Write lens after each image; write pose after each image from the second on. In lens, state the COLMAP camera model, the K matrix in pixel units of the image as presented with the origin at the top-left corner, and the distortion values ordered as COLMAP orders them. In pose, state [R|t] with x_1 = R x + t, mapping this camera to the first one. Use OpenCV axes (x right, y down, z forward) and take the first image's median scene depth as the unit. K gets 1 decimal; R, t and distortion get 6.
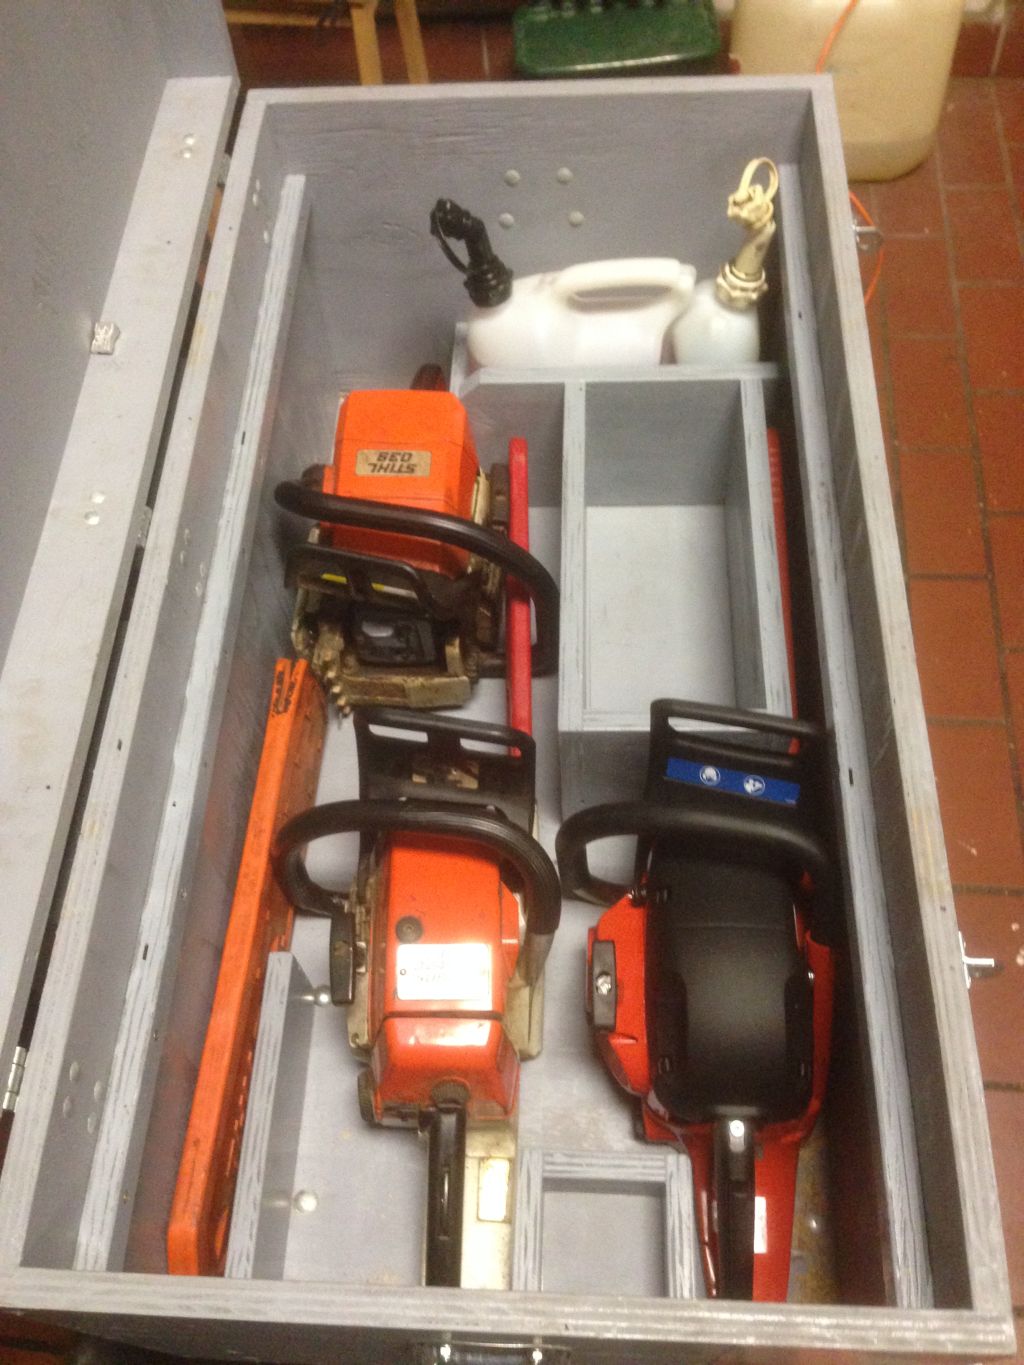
lens RADIAL K [[1243.1, 0, 506.2], [0, 1243.1, 675.0], [0, 0, 1]] dist [0.145417, -0.279616]
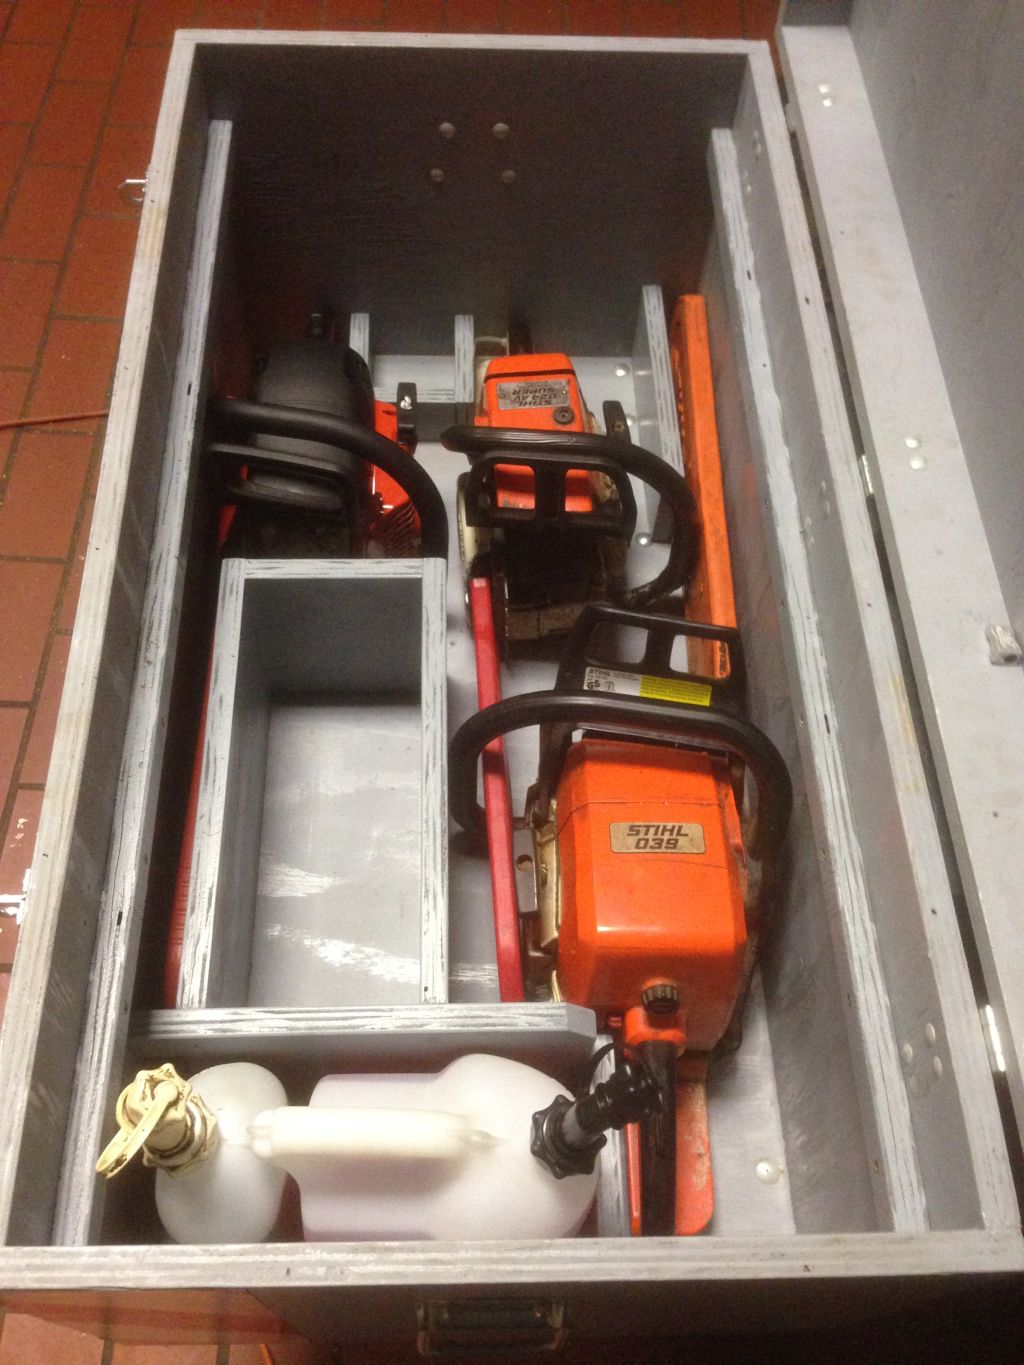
lens RADIAL K [[1243.1, 0, 506.2], [0, 1243.1, 675.0], [0, 0, 1]] dist [0.145417, -0.279616]
pose [[-0.997730, 0.065051, -0.017429, 0.014163], [-0.046887, -0.485201, 0.873145, -0.821414], [0.048342, 0.871980, 0.487149, 0.513461]]
